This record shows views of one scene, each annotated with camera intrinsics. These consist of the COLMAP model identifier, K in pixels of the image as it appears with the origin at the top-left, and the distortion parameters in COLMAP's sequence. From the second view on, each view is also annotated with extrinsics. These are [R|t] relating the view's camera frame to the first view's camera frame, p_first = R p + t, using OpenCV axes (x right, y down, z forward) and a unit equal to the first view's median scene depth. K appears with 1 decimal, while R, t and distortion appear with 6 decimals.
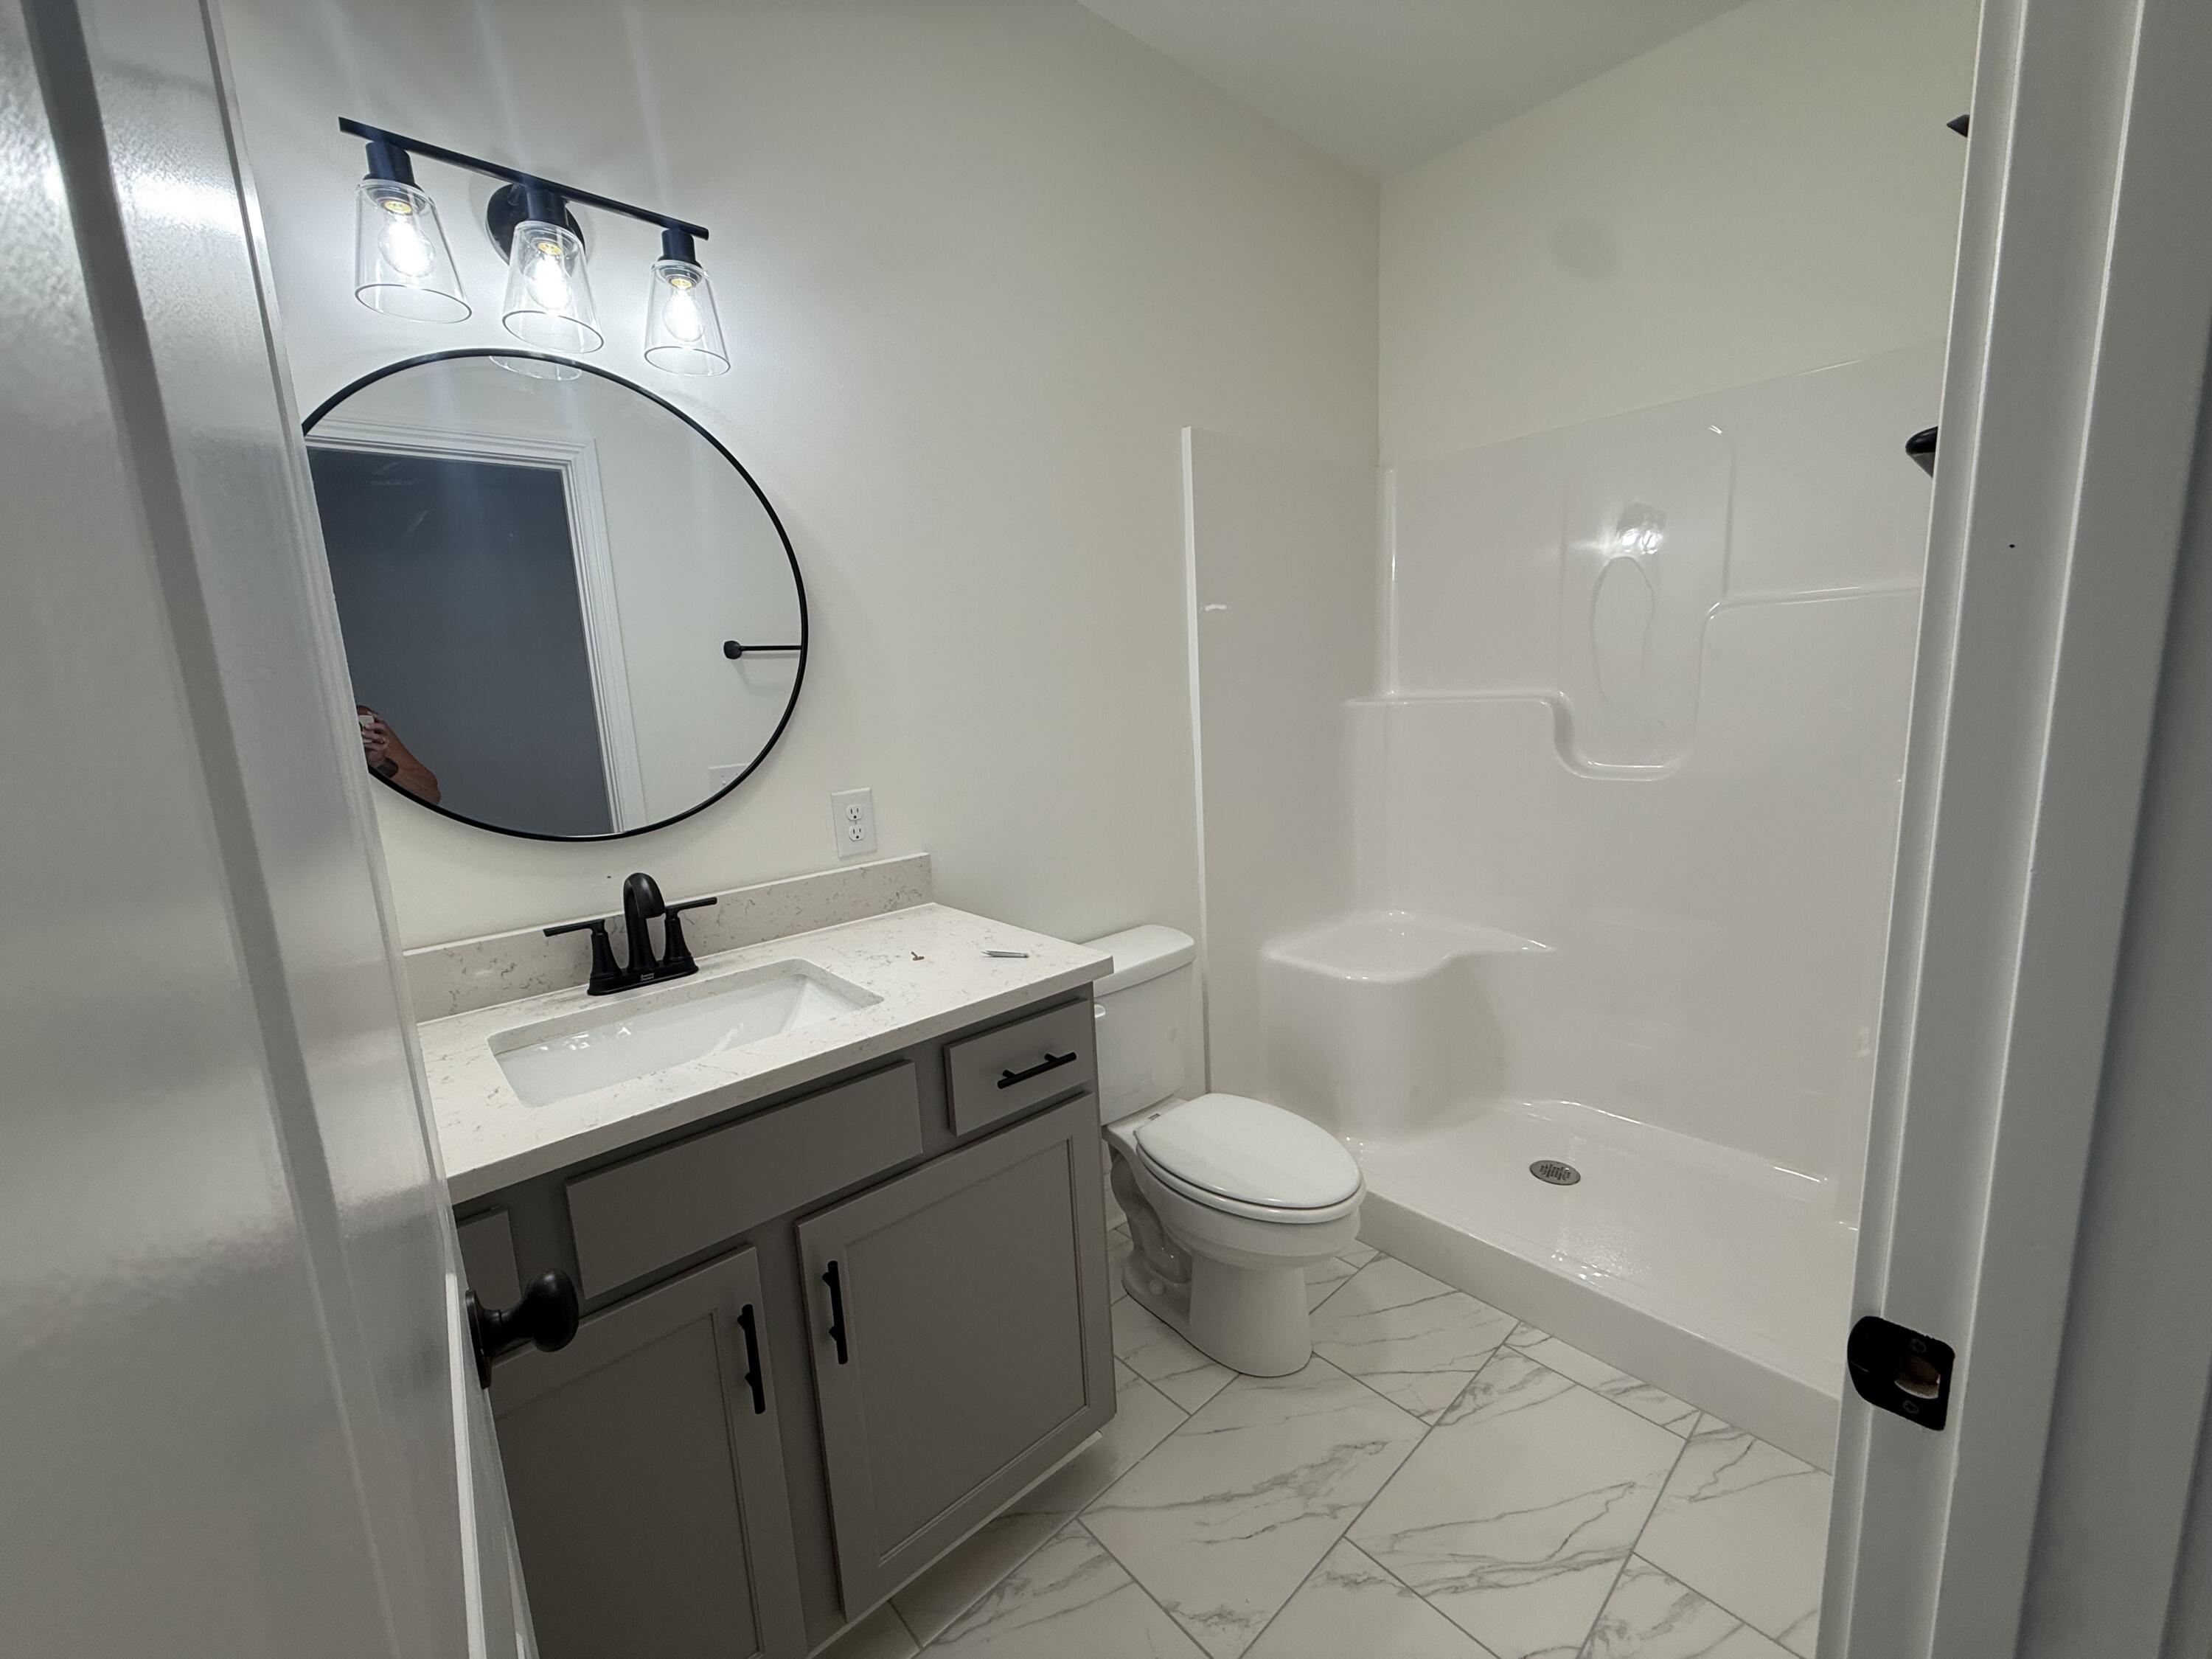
lens RADIAL K [[876.2, 0, 1106.0], [0, 876.2, 829.5], [0, 0, 1]] dist [-0.000430, 0.000221]
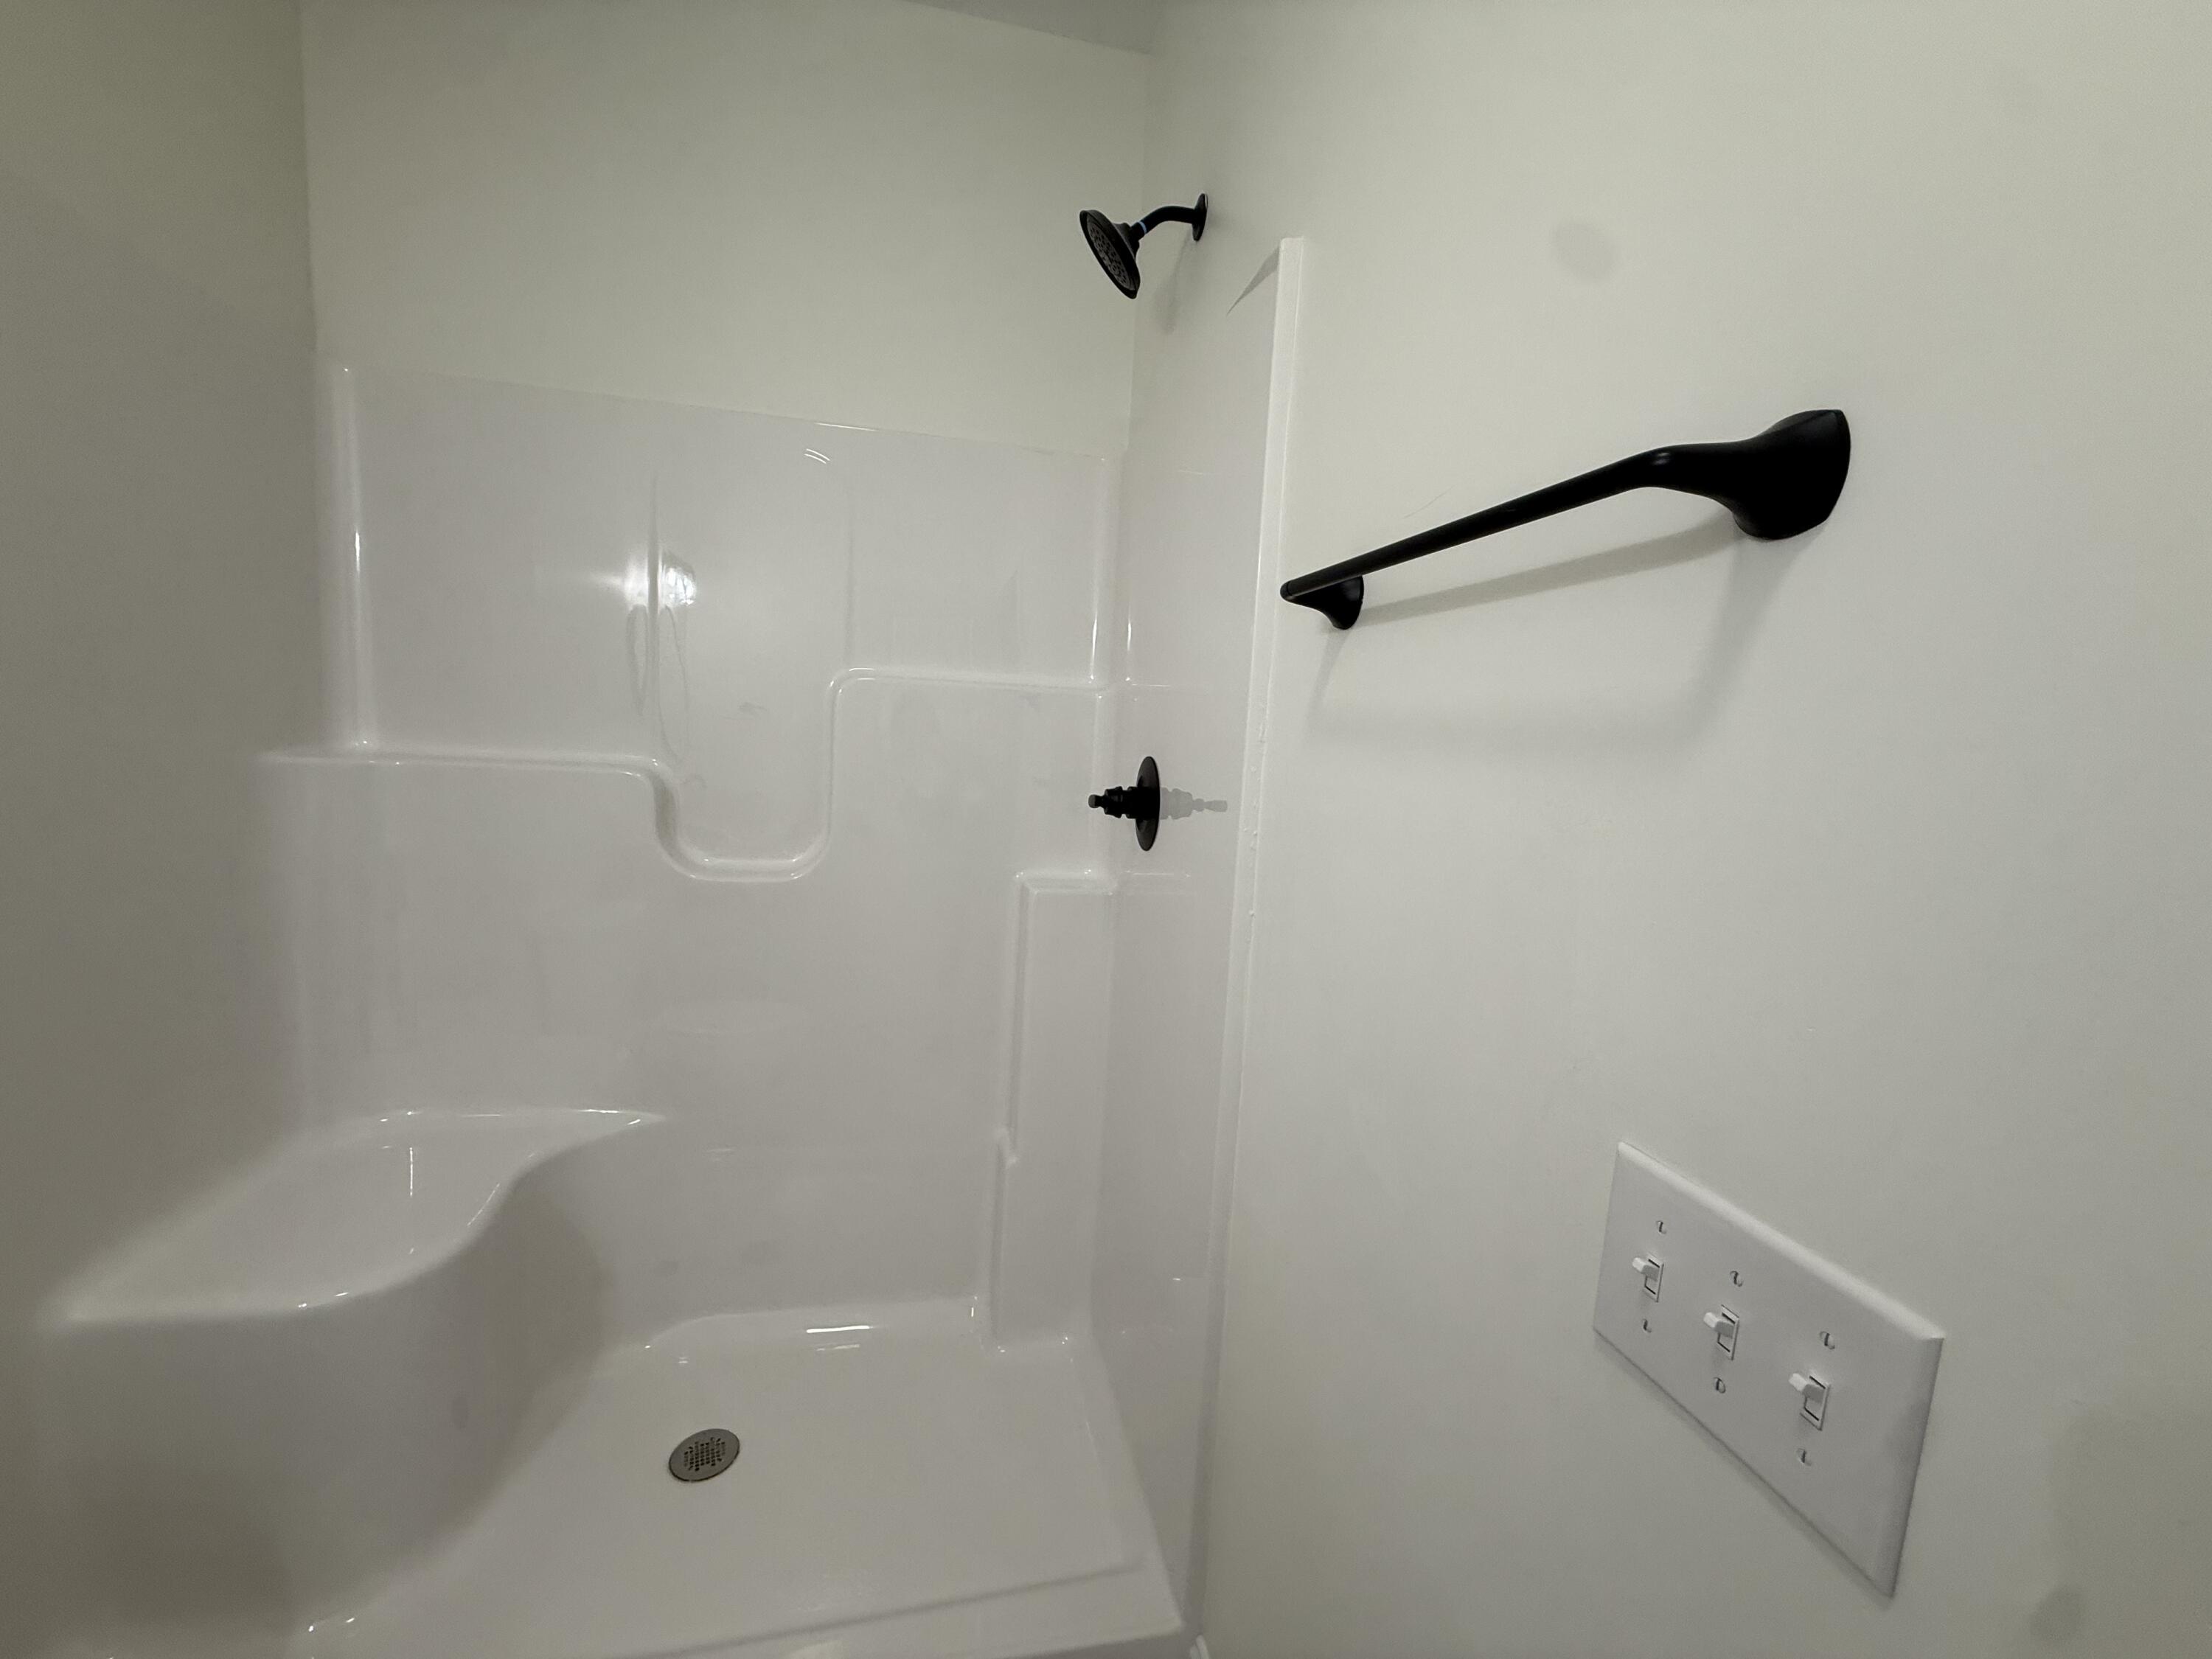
lens RADIAL K [[876.2, 0, 1106.0], [0, 876.2, 829.5], [0, 0, 1]] dist [-0.000430, 0.000221]
pose [[0.529638, -0.031755, 0.847629, 0.109033], [0.072662, 0.997324, -0.008039, -0.071442], [-0.845106, 0.065849, 0.530528, 0.328078]]
